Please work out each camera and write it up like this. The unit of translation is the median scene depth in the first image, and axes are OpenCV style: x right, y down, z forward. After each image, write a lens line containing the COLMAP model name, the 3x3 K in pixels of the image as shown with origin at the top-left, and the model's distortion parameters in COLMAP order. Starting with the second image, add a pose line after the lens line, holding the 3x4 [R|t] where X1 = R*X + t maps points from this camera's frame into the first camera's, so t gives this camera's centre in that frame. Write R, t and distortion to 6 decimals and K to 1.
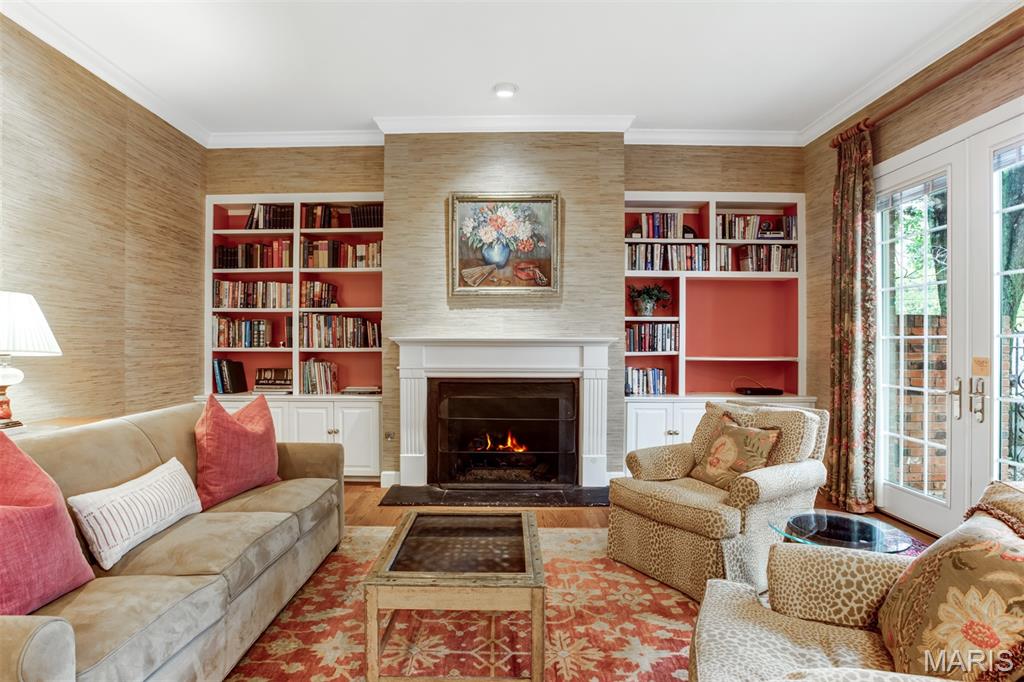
lens RADIAL K [[532.9, 0, 495.5], [0, 532.9, 340.0], [0, 0, 1]] dist [-0.057126, 0.022312]
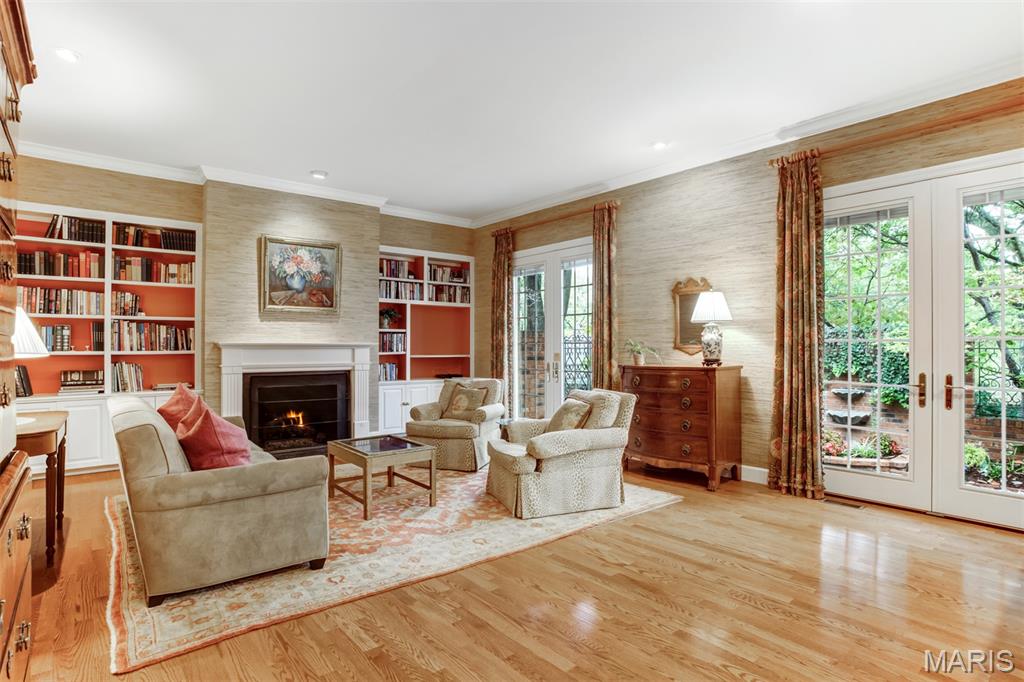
lens RADIAL K [[576.8, 0, 505.6], [0, 576.8, 330.8], [0, 0, 1]] dist [-0.053066, -0.000086]
pose [[0.756034, 0.015221, 0.654355, -0.540190], [-0.002493, 0.999789, -0.020376, -0.006273], [-0.654527, 0.013774, 0.755913, -0.464443]]
